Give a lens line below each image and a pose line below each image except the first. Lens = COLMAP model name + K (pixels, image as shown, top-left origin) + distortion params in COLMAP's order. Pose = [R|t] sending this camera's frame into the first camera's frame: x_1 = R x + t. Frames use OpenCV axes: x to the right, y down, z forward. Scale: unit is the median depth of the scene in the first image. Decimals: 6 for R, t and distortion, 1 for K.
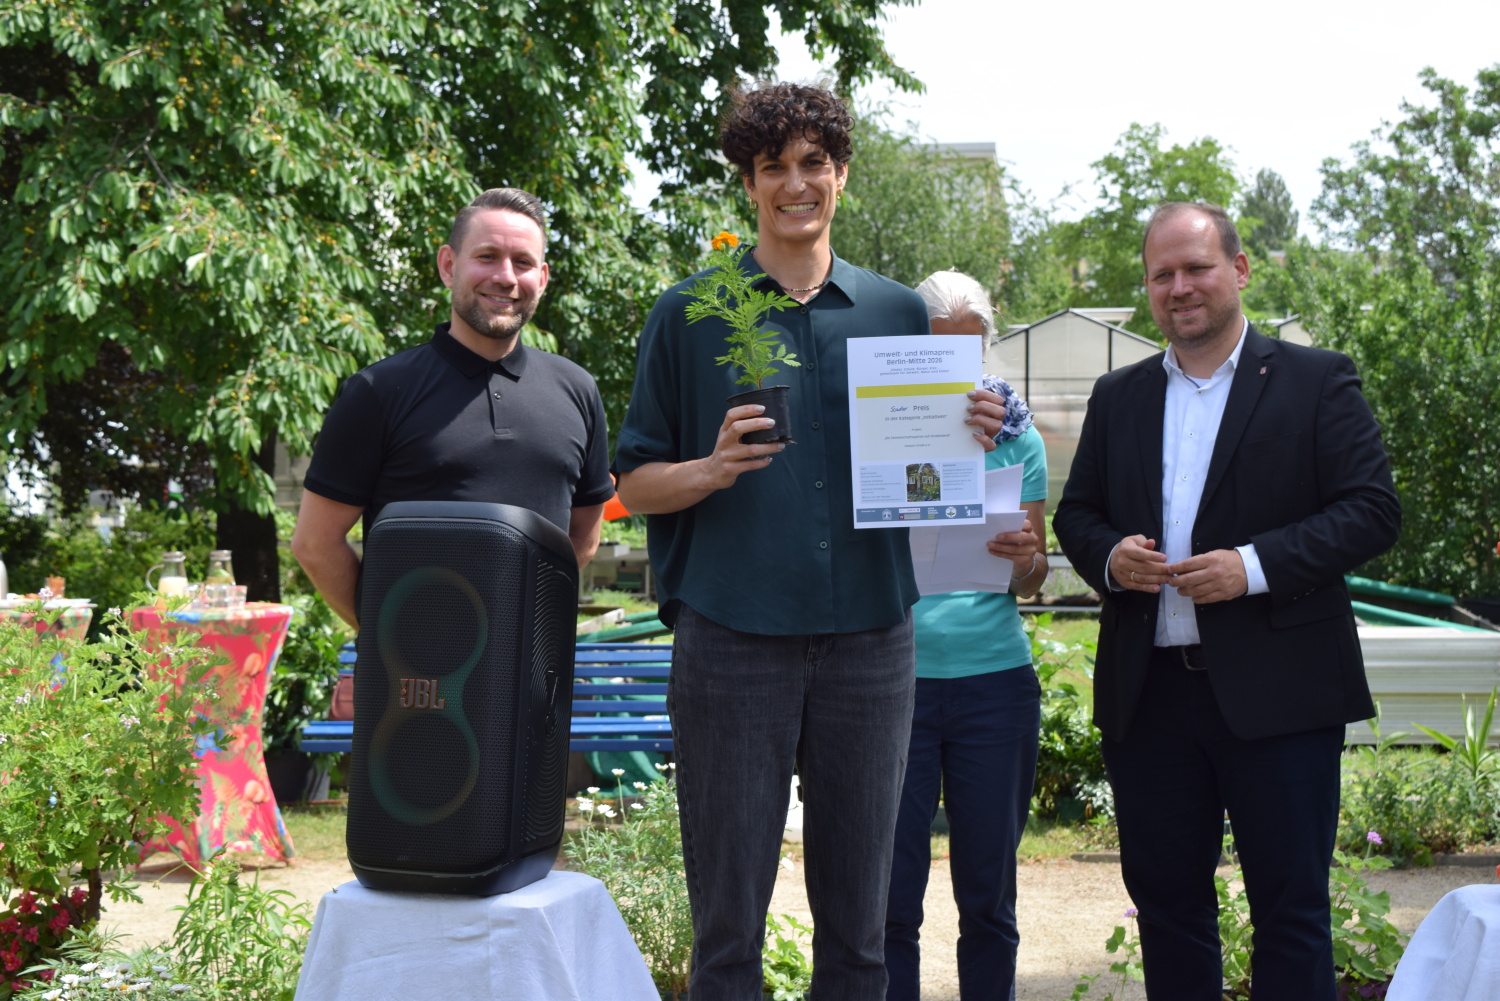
lens RADIAL K [[2452.3, 0, 750.0], [0, 2452.3, 500.5], [0, 0, 1]] dist [0.024691, -0.140748]
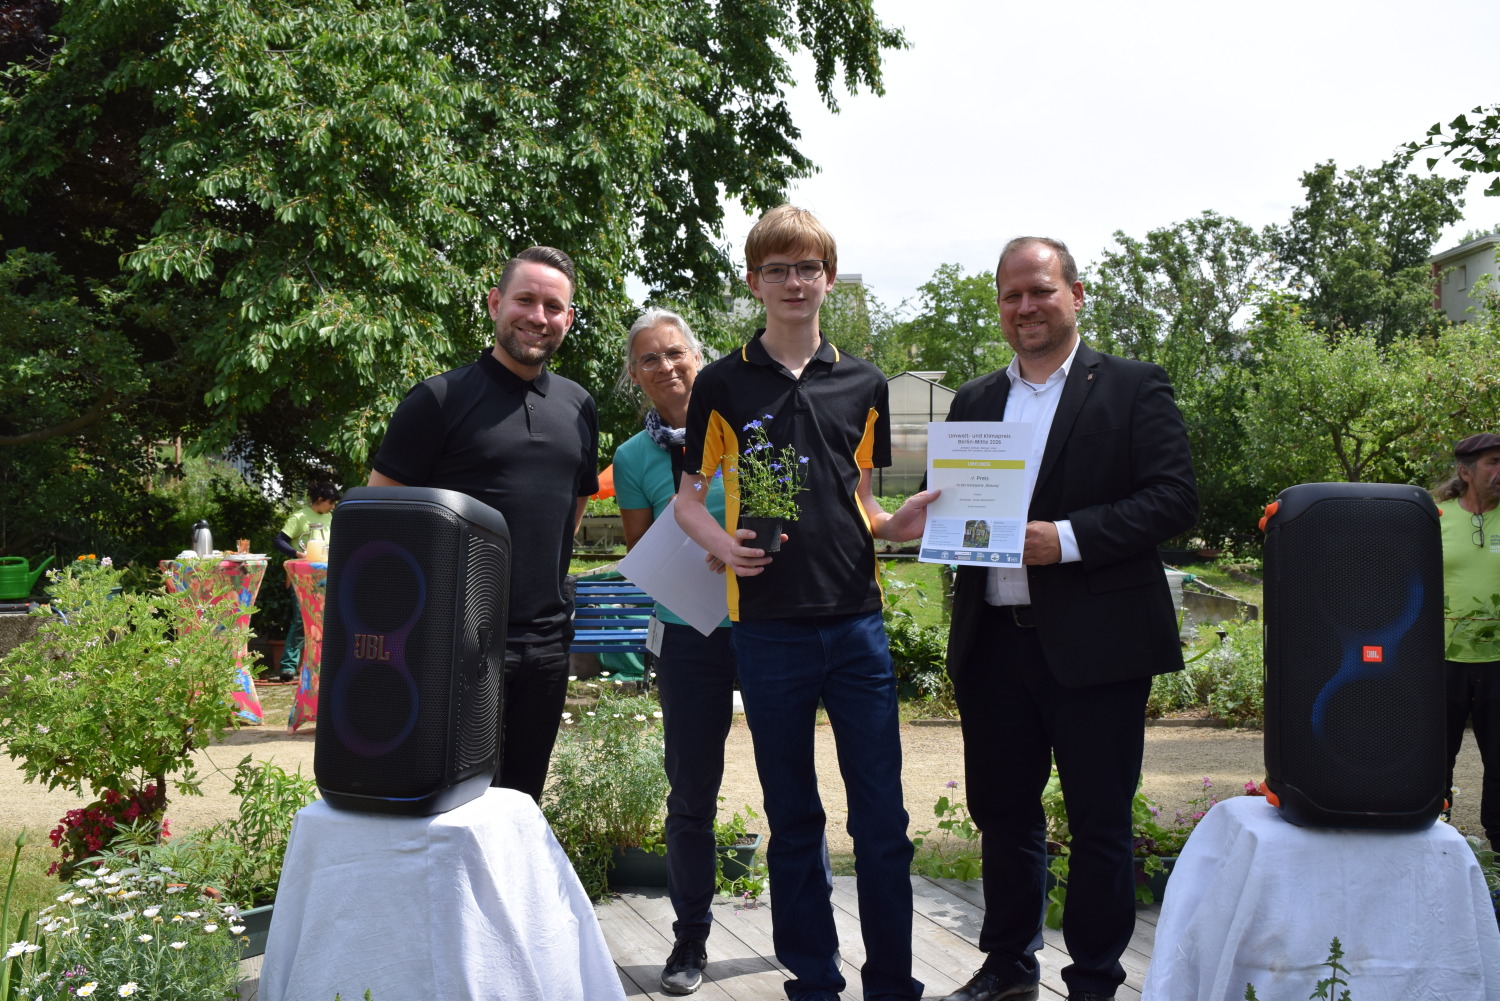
lens RADIAL K [[1461.9, 0, 750.0], [0, 1461.9, 500.5], [0, 0, 1]] dist [-0.082146, 0.026920]
pose [[0.999731, -0.002997, 0.022997, 0.006463], [0.002834, 0.999971, 0.007108, 0.000526], [-0.023017, -0.007041, 0.999710, 0.053889]]
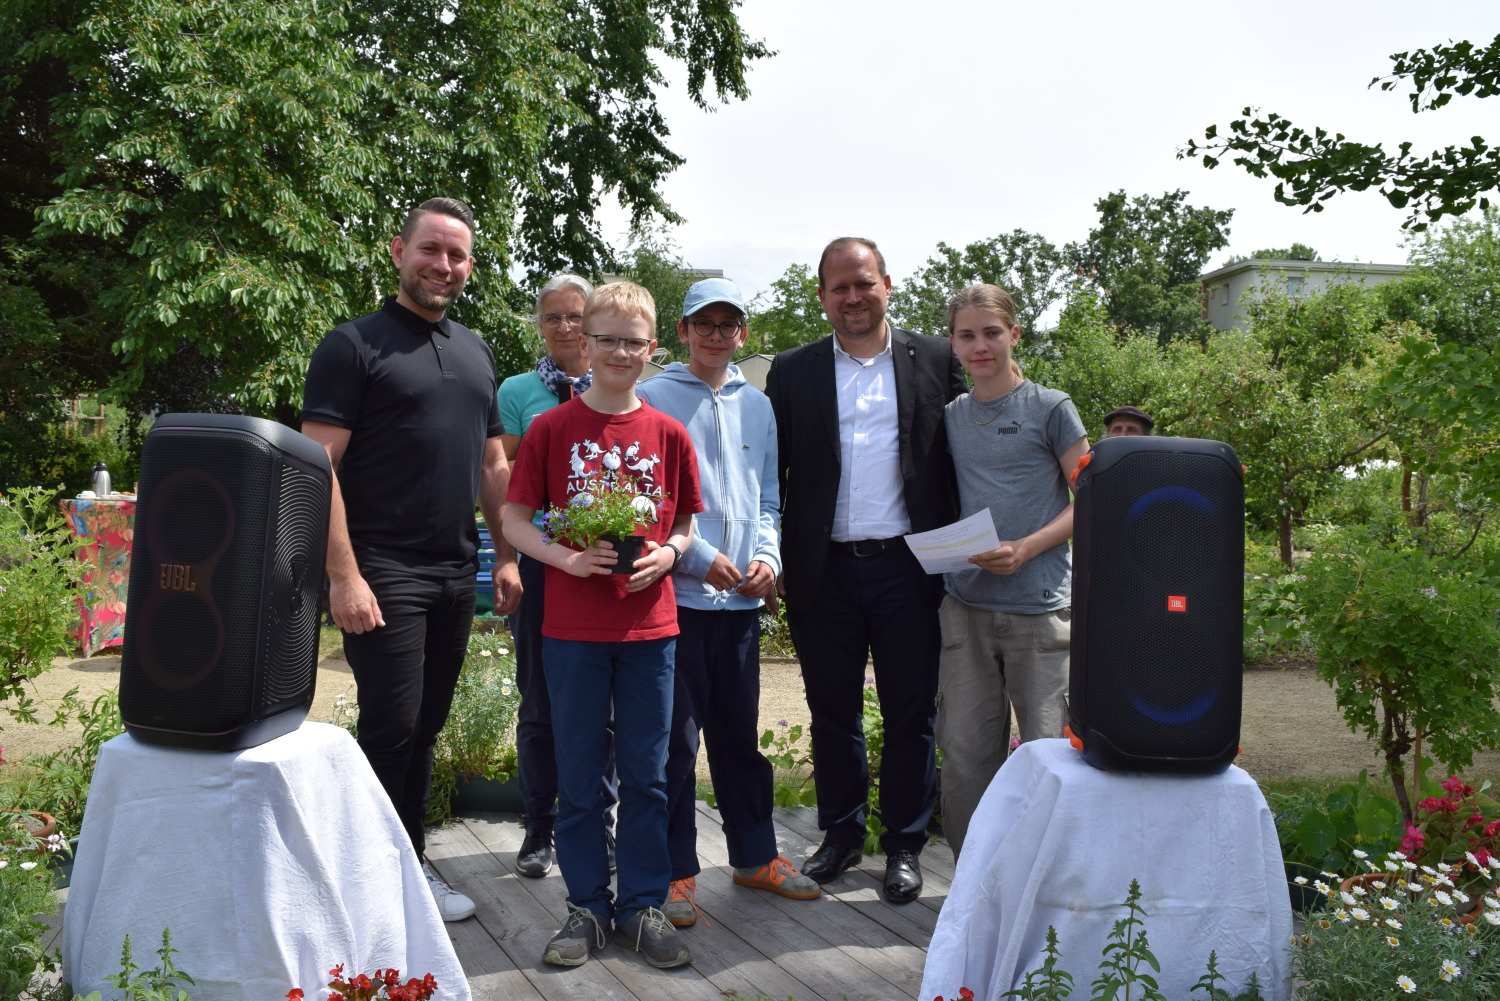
lens RADIAL K [[1262.3, 0, 757.4], [0, 1262.3, 488.6], [0, 0, 1]] dist [-0.080005, 0.013100]
pose [[0.991164, 0.023266, 0.130584, 0.011308], [-0.026596, 0.999362, 0.023821, 0.002912], [-0.129947, -0.027084, 0.991151, 0.071532]]
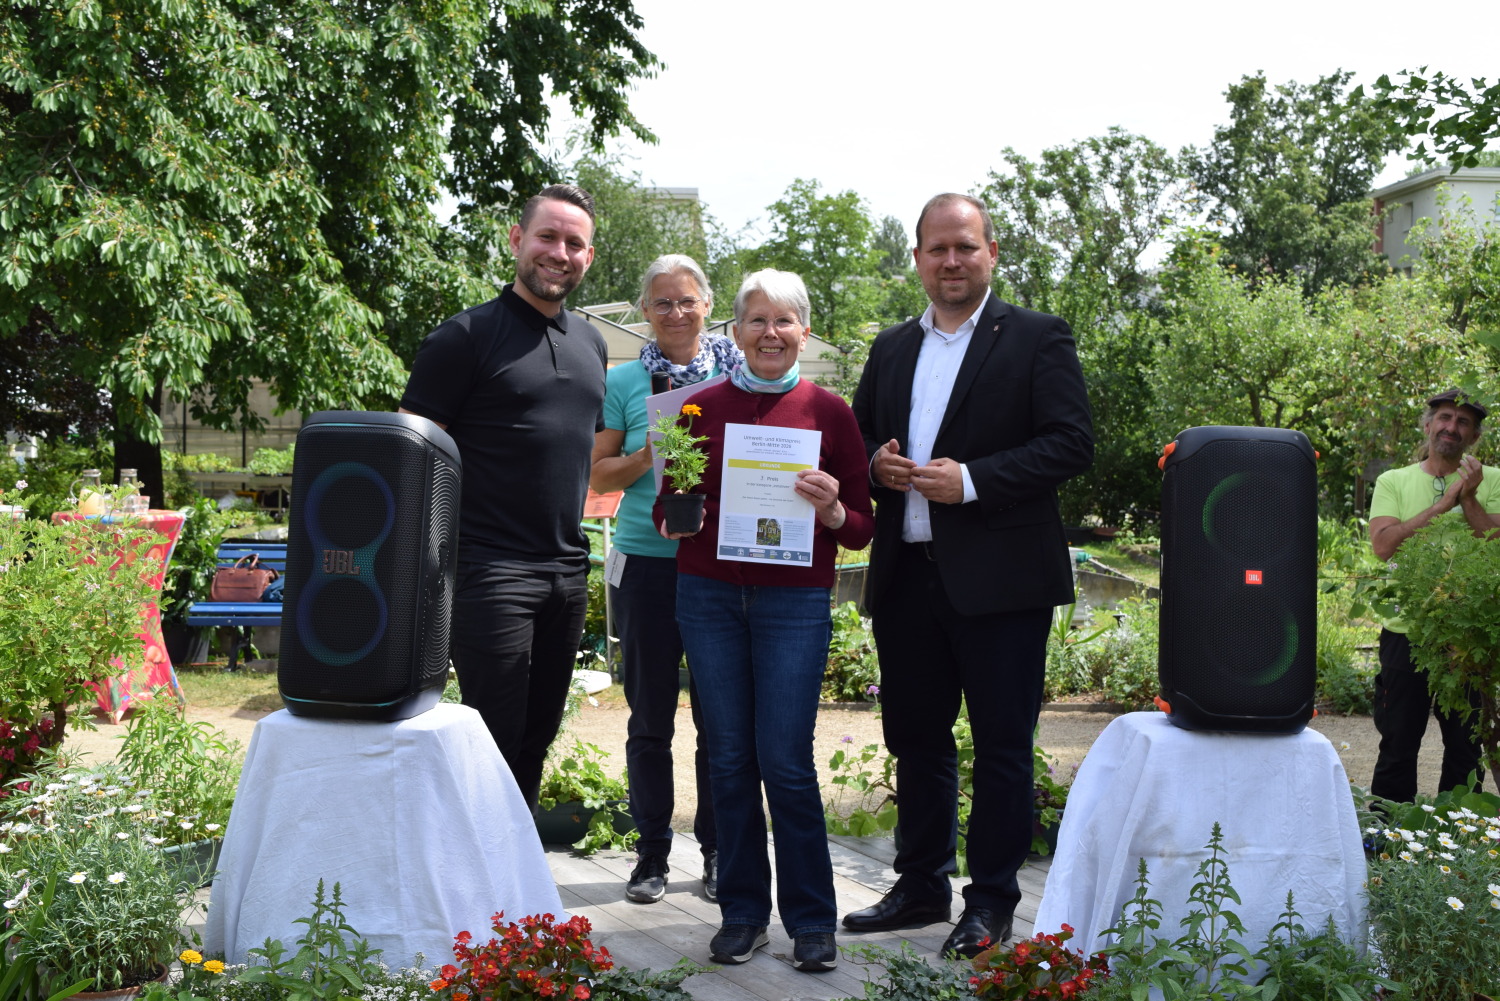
lens RADIAL K [[1804.3, 0, 750.0], [0, 1804.3, 500.5], [0, 0, 1]] dist [-0.056232, 0.029222]
pose [[0.990914, 0.014787, 0.133681, -0.009179], [-0.018374, 0.999503, 0.025635, 0.003608], [-0.133235, -0.027858, 0.990693, 0.010108]]
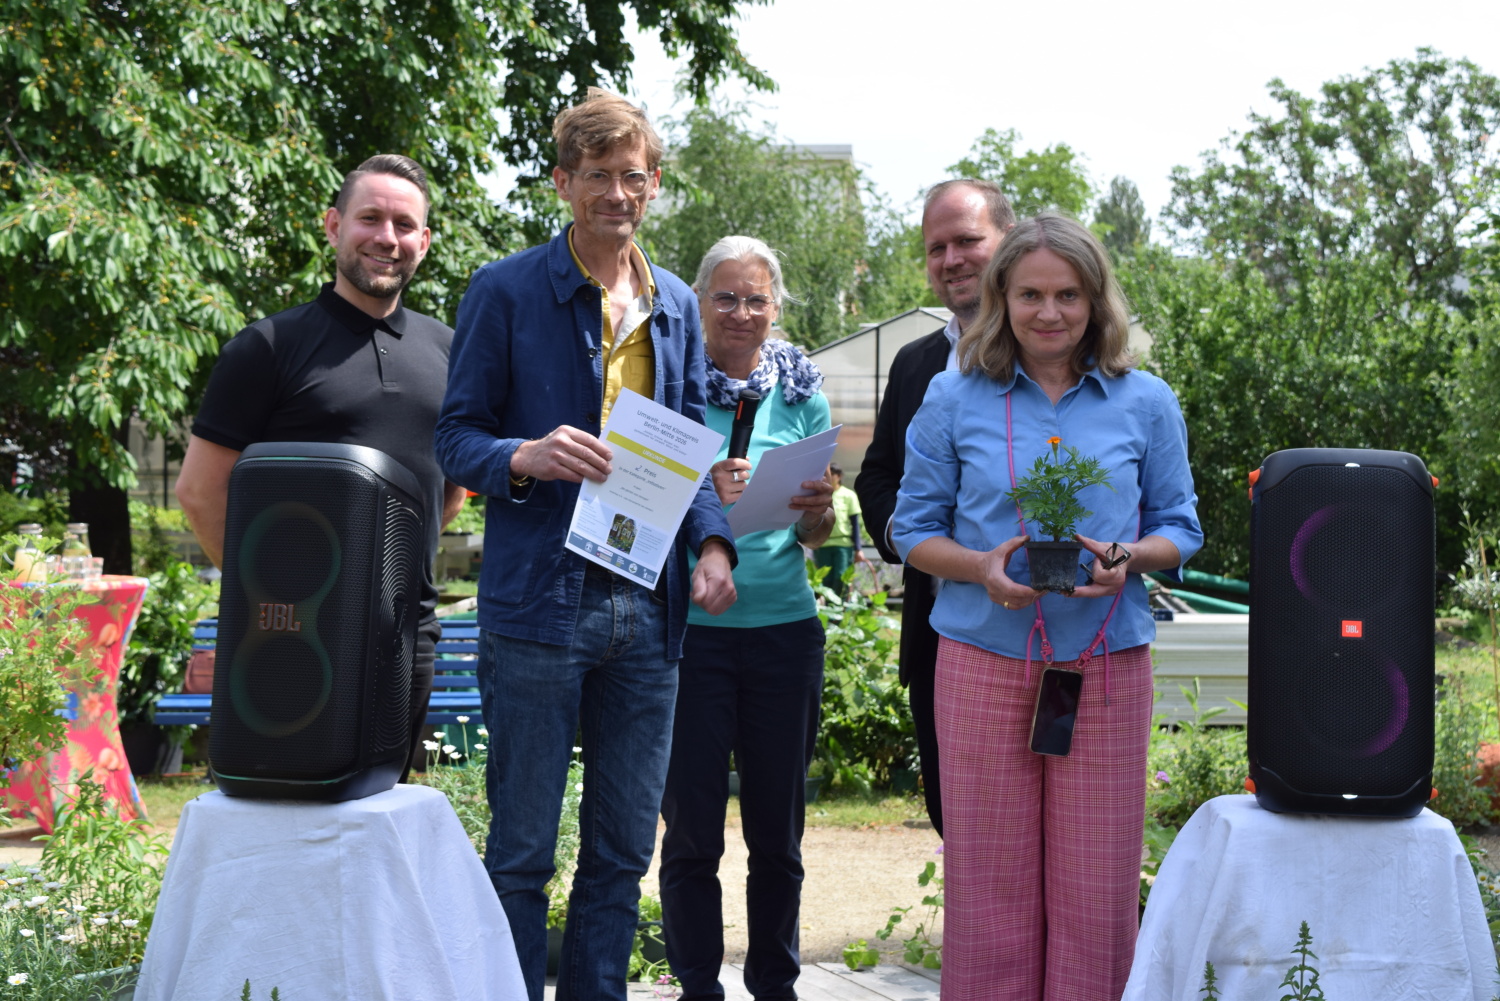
lens RADIAL K [[2452.3, 0, 750.0], [0, 2452.3, 500.5], [0, 0, 1]] dist [0.024691, -0.140748]
pose [[0.998248, 0.009194, 0.058454, 0.002075], [-0.009187, 0.999958, -0.000390, 0.004721], [-0.058455, -0.000147, 0.998290, -0.019400]]
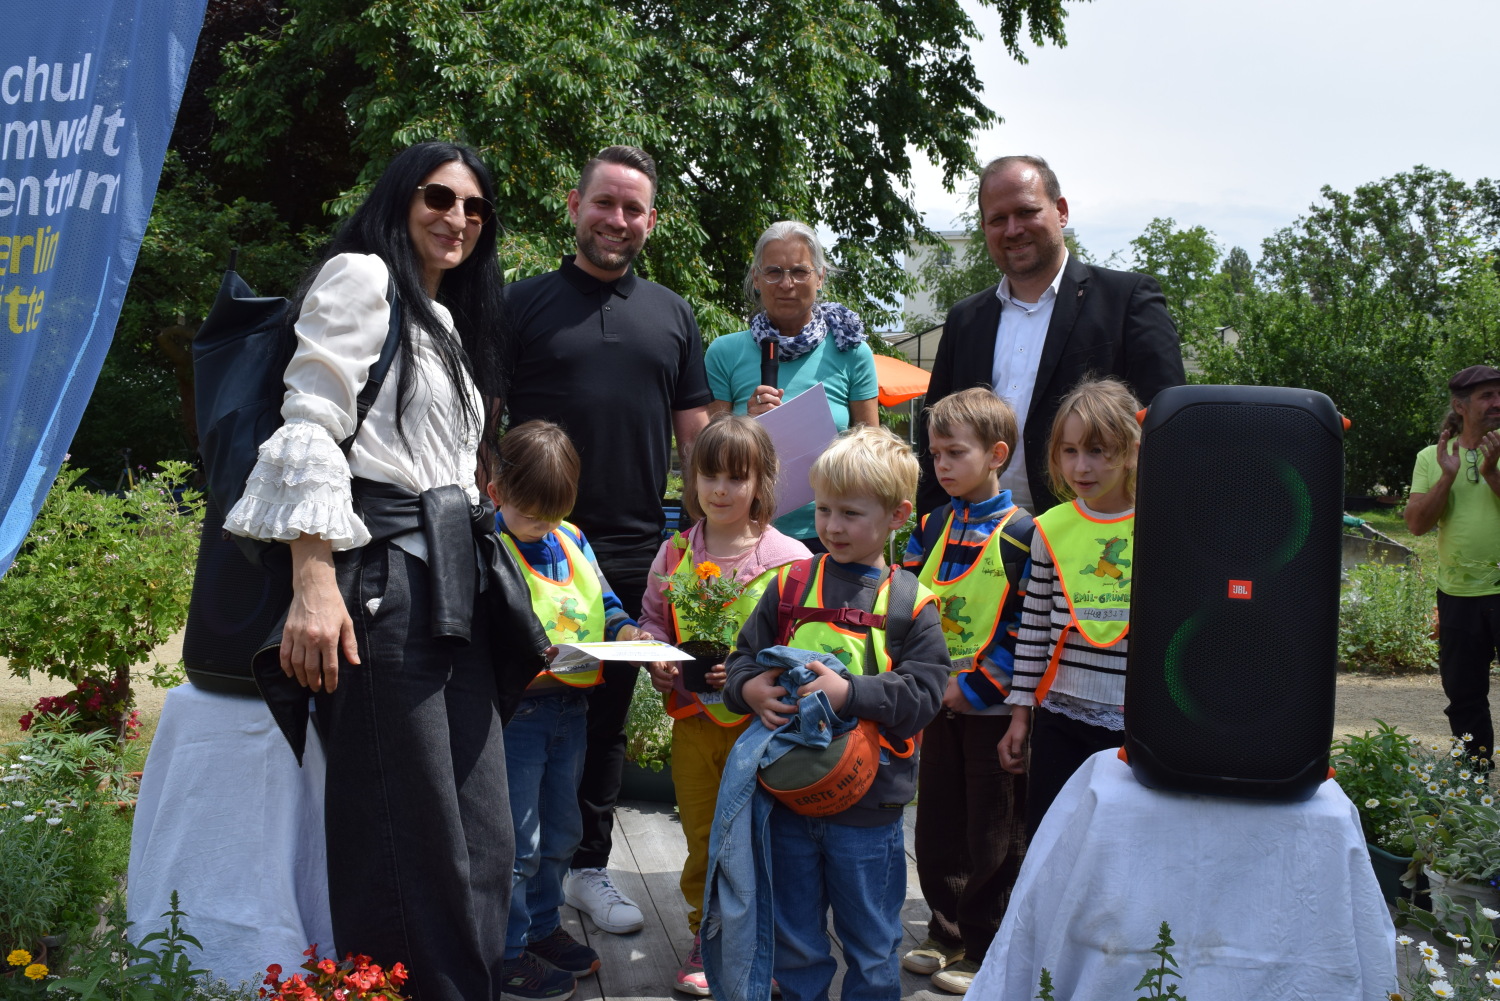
lens RADIAL K [[1348.0, 0, 758.0], [0, 1348.0, 494.3], [0, 0, 1]] dist [-0.079741, 0.010129]
pose [[0.990666, 0.020554, -0.134754, 0.040185], [-0.014232, 0.998760, 0.047715, 0.003764], [0.135568, -0.045351, 0.989730, 0.076161]]
